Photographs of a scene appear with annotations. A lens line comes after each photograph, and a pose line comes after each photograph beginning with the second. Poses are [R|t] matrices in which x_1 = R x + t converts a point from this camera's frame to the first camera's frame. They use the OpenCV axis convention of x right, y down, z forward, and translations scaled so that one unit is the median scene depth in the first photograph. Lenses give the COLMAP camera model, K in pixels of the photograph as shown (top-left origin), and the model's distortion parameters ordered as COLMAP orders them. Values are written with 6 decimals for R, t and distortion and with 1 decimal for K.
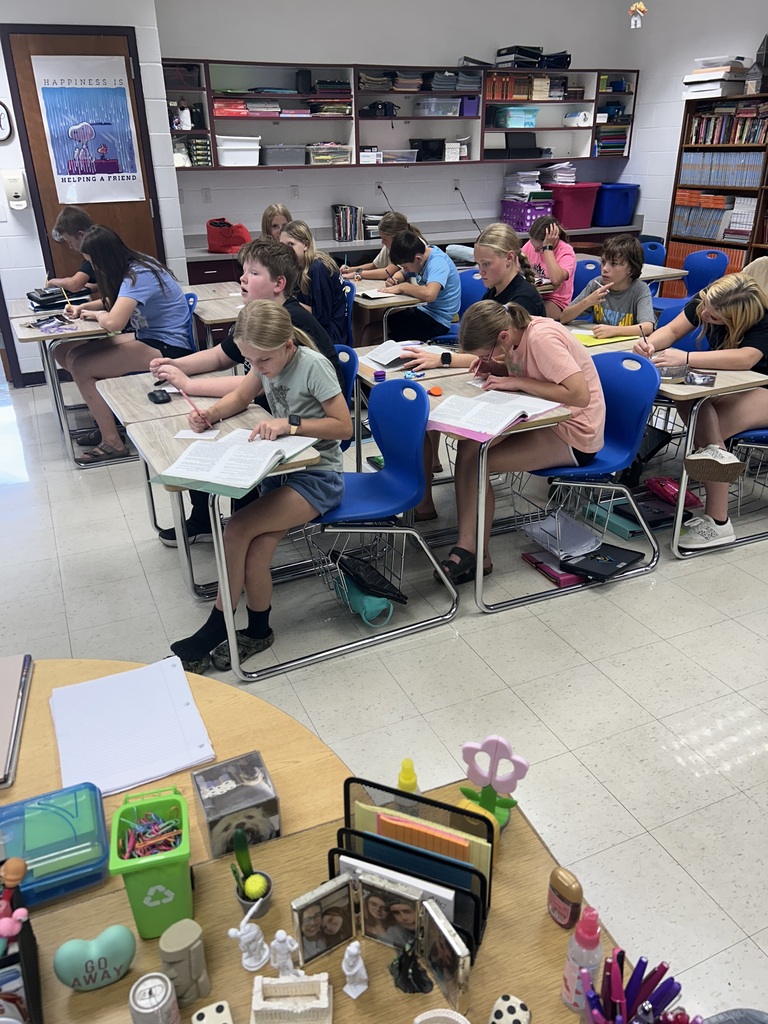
lens RADIAL K [[776.2, 0, 384.0], [0, 776.2, 512.0], [0, 0, 1]] dist [-0.008390, -0.001398]
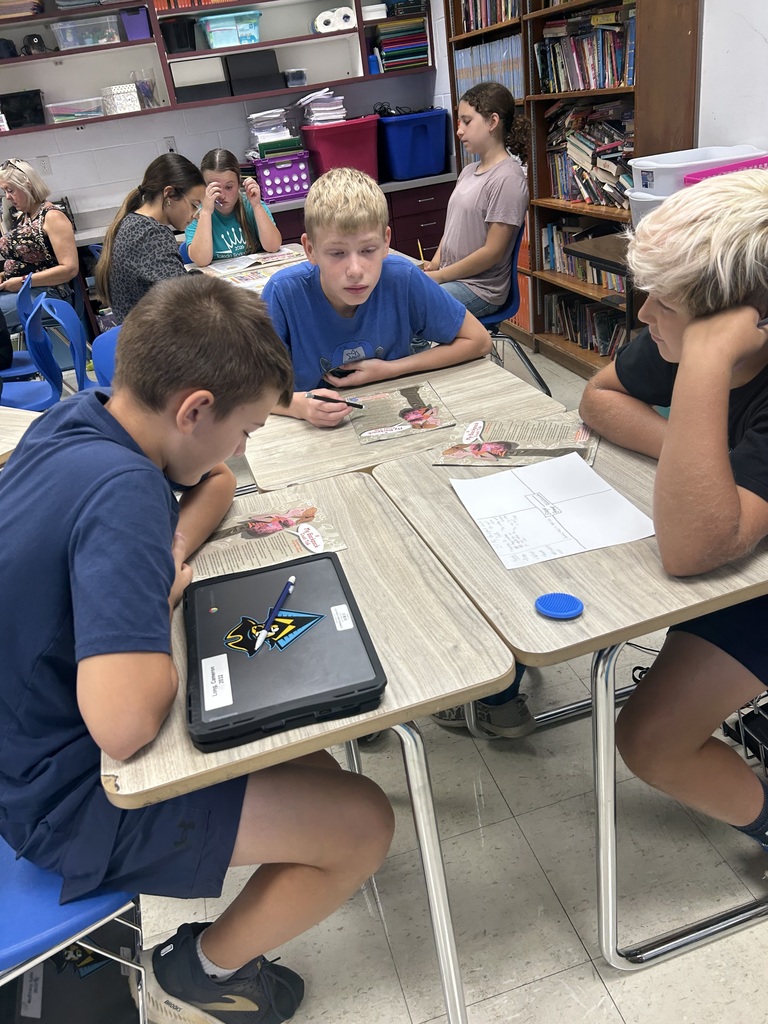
lens RADIAL K [[776.2, 0, 384.0], [0, 776.2, 512.0], [0, 0, 1]] dist [-0.008390, -0.001398]
pose [[0.978348, -0.023165, -0.205667, 0.456646], [0.034790, 0.997983, 0.053091, -0.140242], [0.204022, -0.059097, 0.977181, 0.383958]]
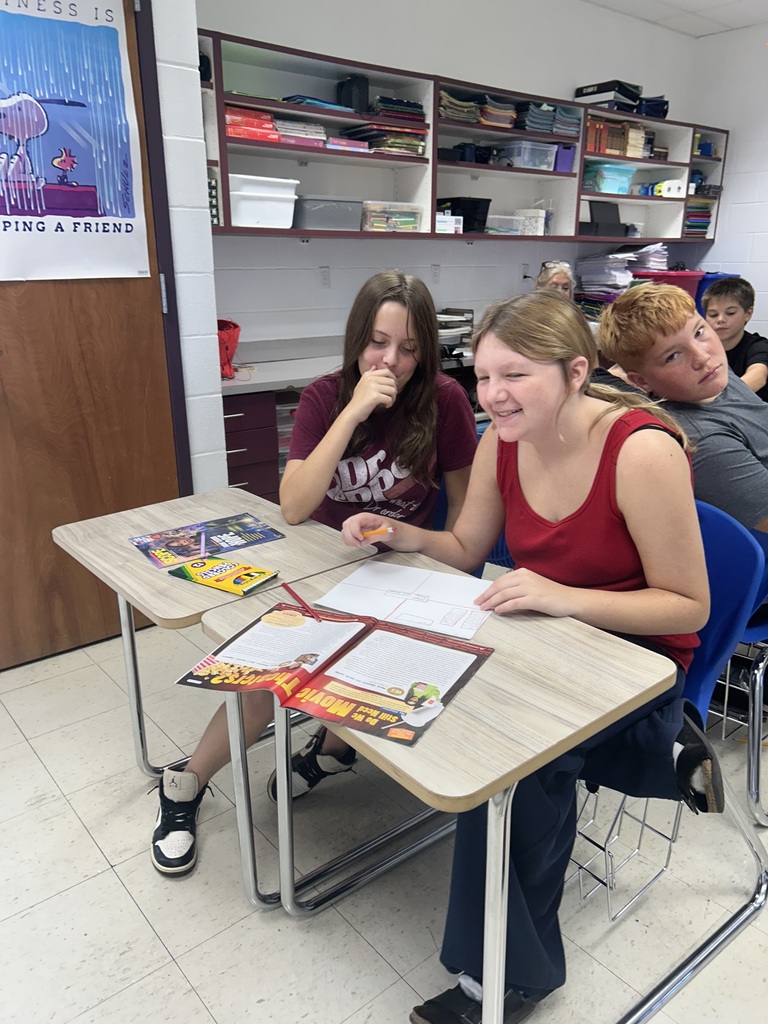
lens RADIAL K [[776.2, 0, 384.0], [0, 776.2, 512.0], [0, 0, 1]] dist [-0.008390, -0.001398]
pose [[0.964764, -0.067379, 0.254344, -0.241881], [0.098301, 0.988960, -0.110881, -0.160300], [-0.244065, 0.131976, 0.960737, 0.435503]]
